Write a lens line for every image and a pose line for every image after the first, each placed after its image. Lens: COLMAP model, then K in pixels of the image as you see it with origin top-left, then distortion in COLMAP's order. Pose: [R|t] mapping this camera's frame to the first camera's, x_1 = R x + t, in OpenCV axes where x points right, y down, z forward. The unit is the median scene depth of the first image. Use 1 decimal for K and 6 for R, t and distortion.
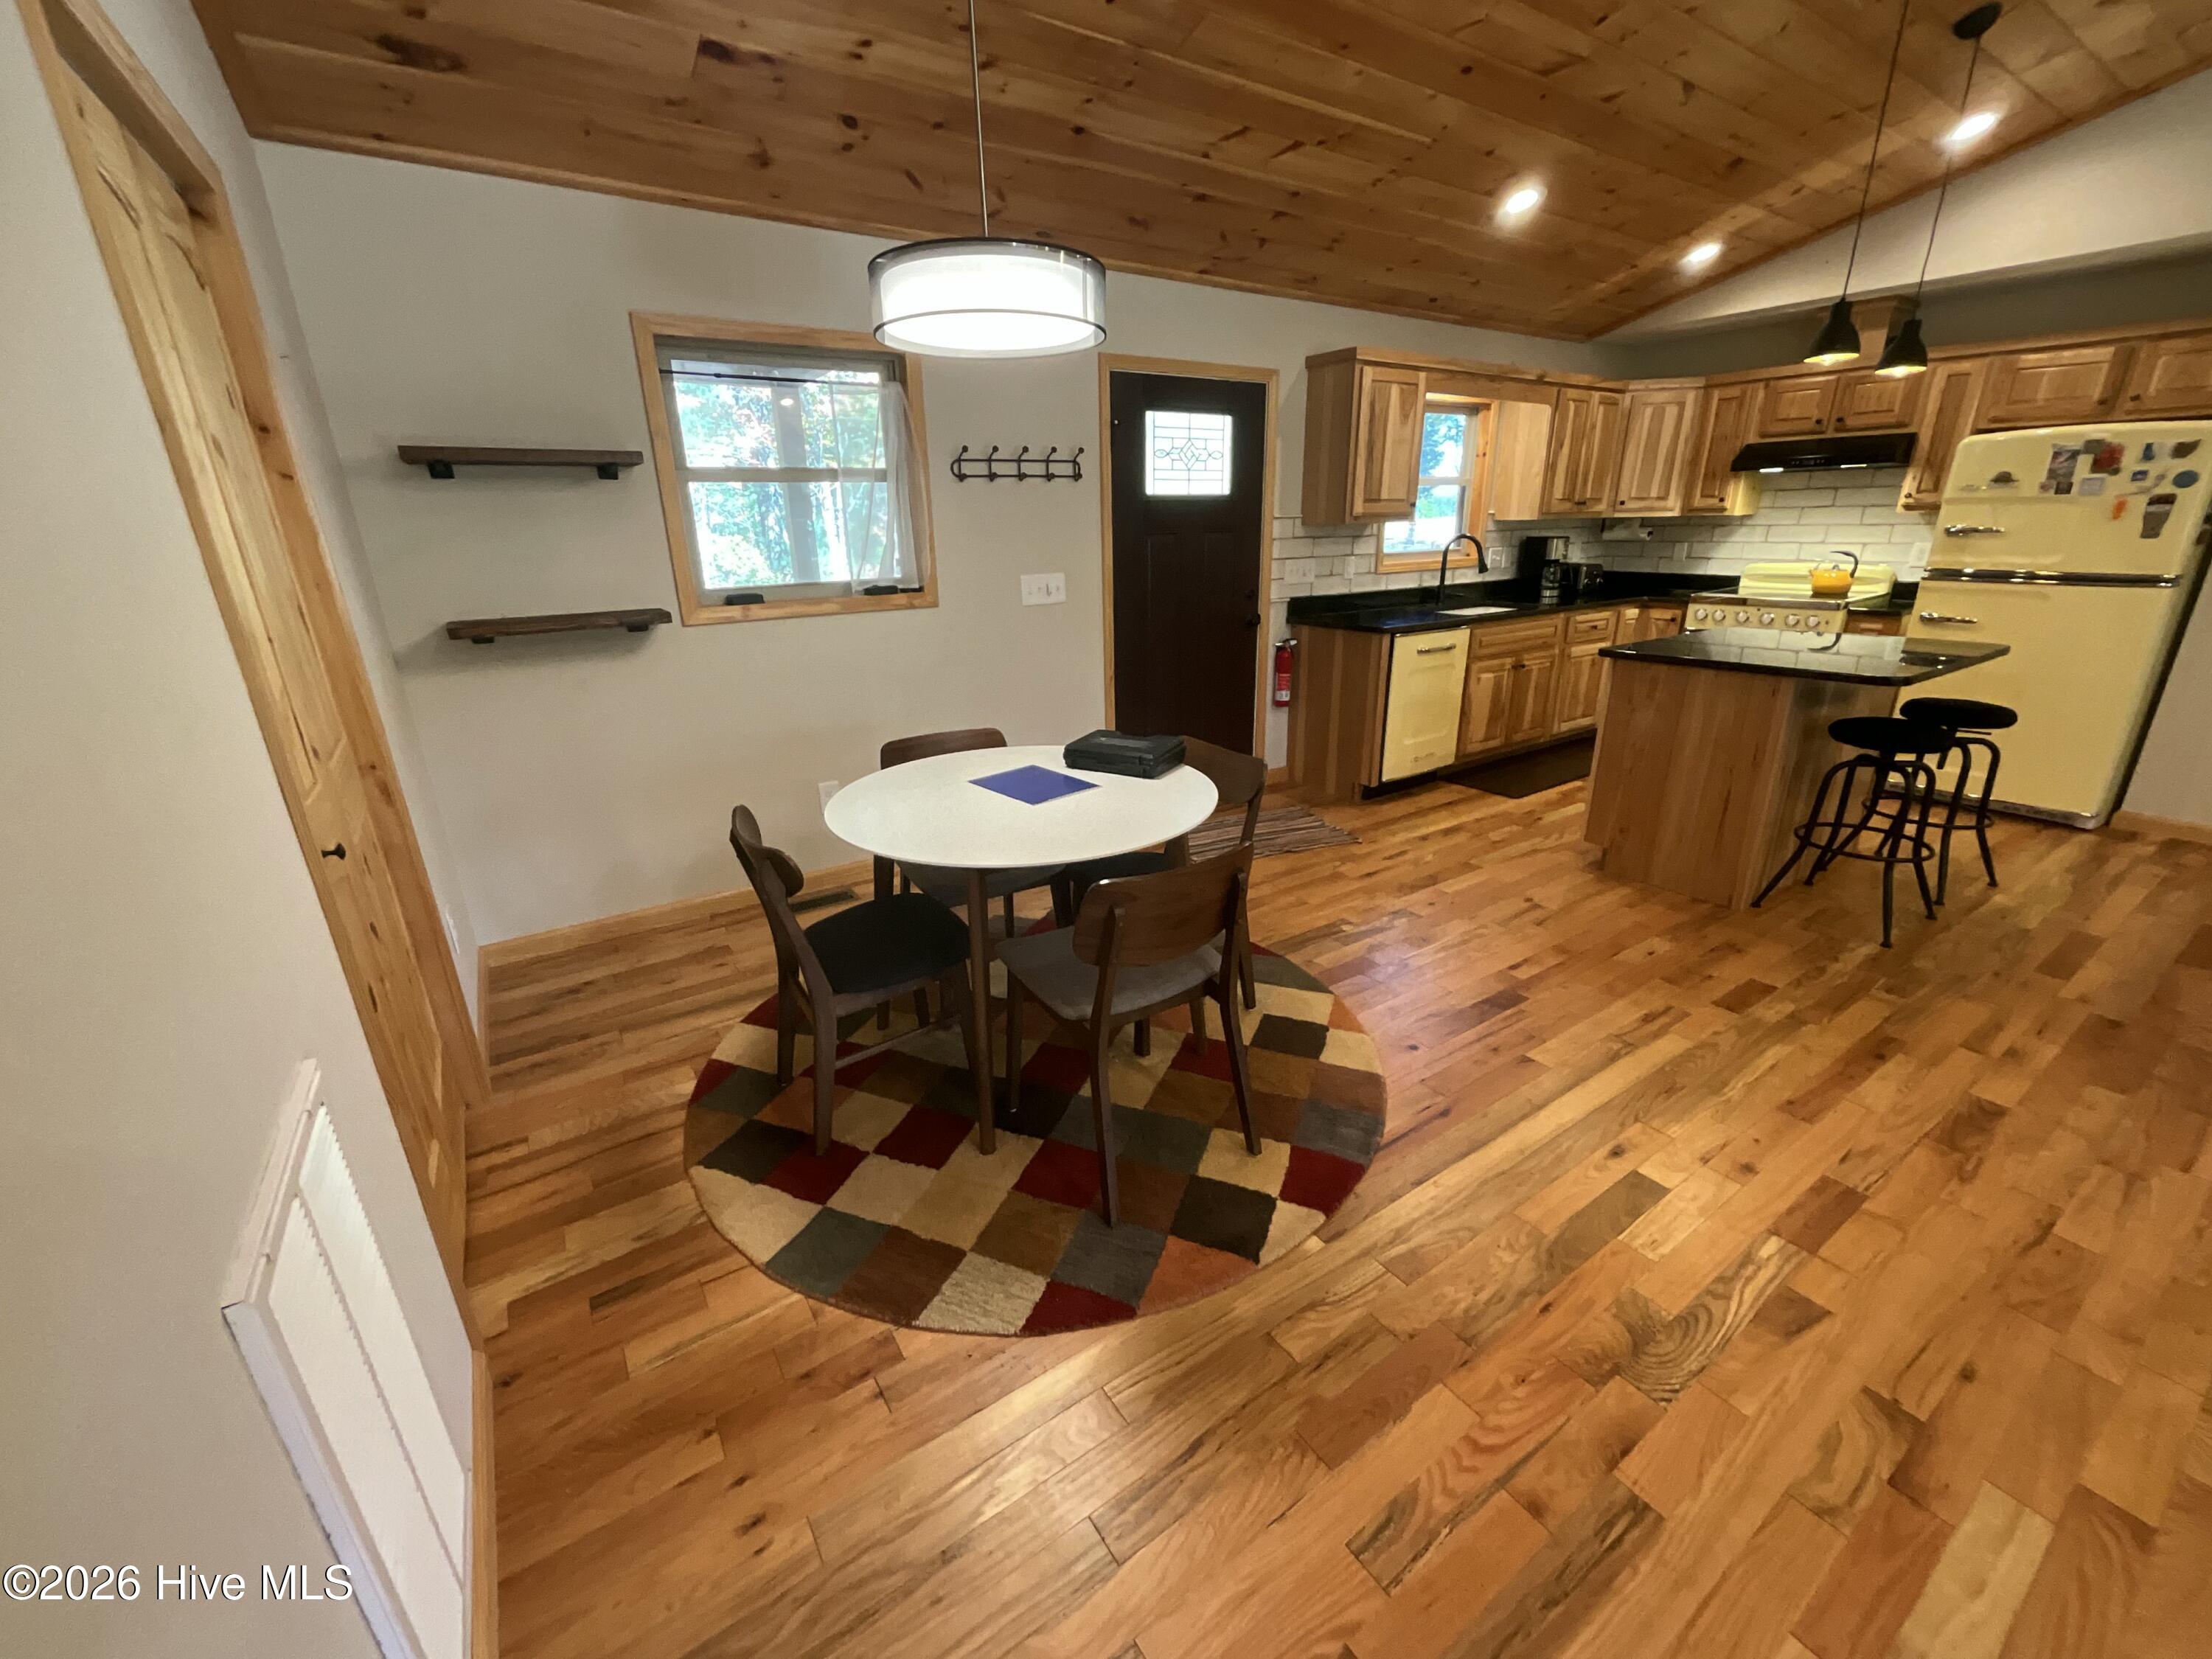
lens RADIAL K [[883.9, 0, 1107.8], [0, 883.9, 829.9], [0, 0, 1]] dist [0.001642, -0.001974]
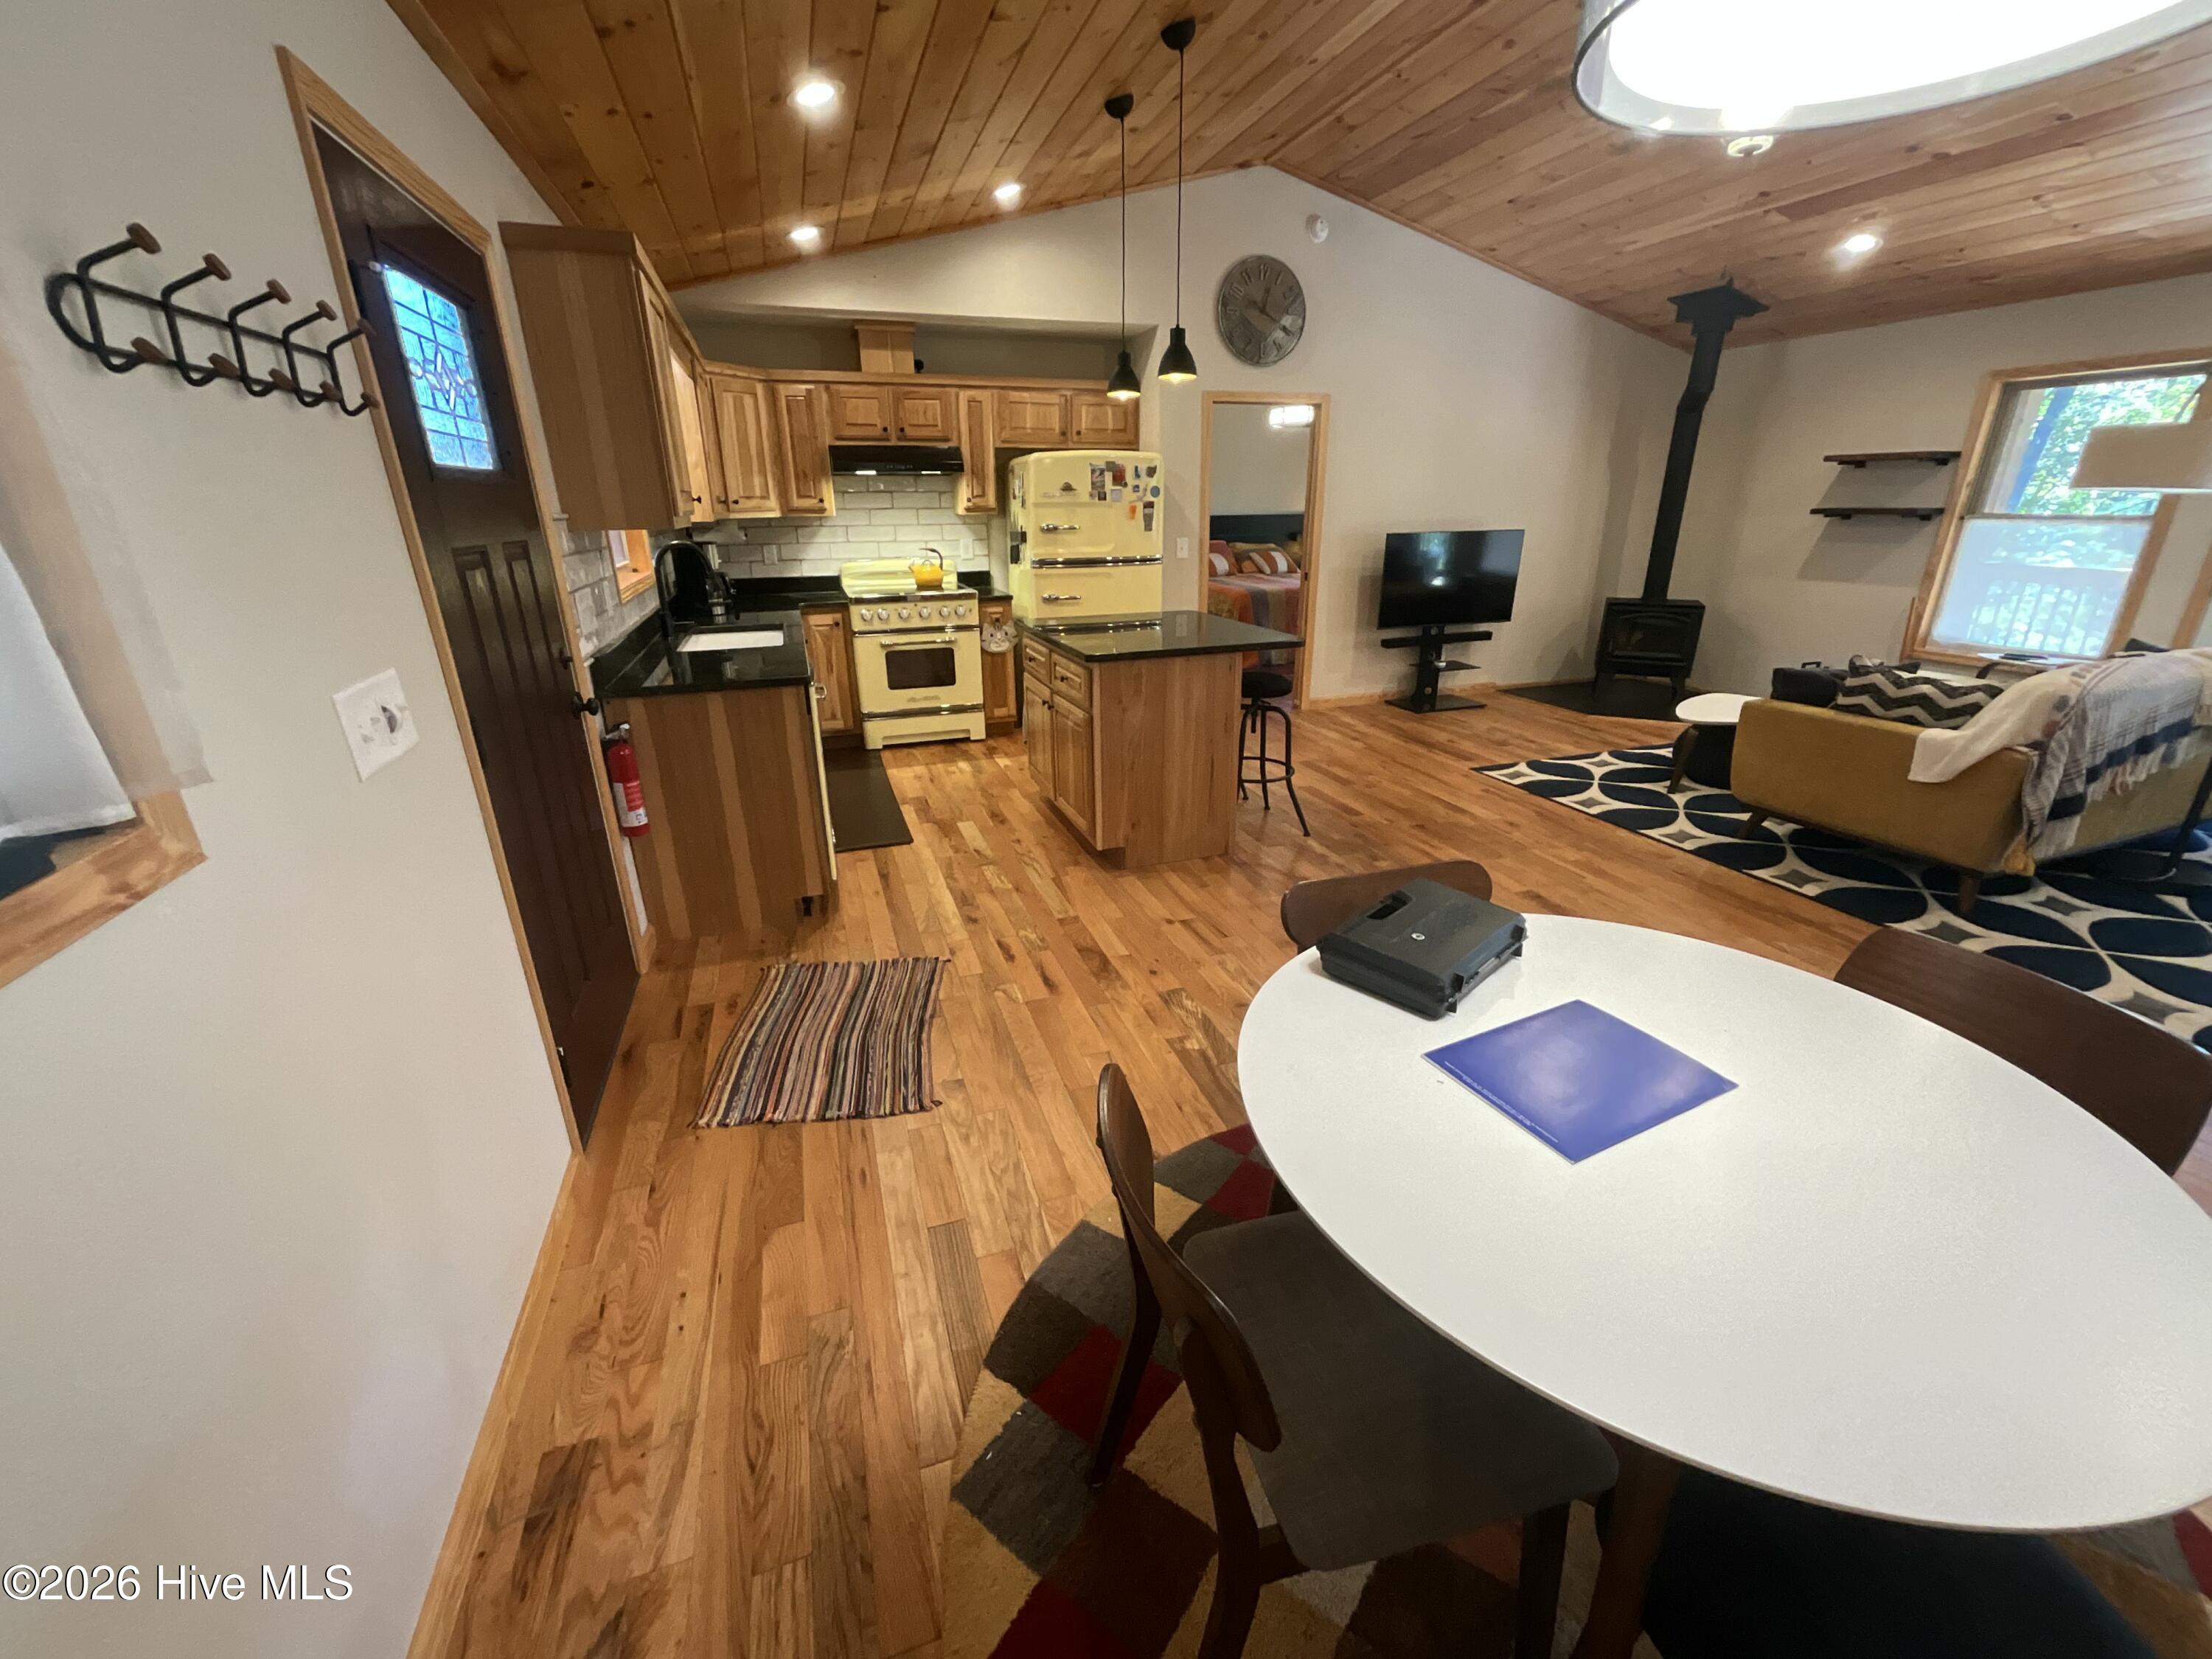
lens RADIAL K [[892.1, 0, 1103.5], [0, 892.1, 828.7], [0, 0, 1]] dist [-0.000676, -0.001306]
pose [[0.260899, -0.317008, 0.911832, -0.333299], [0.323565, 0.918625, 0.226790, -0.220320], [-0.909526, 0.235867, 0.342241, 0.629145]]
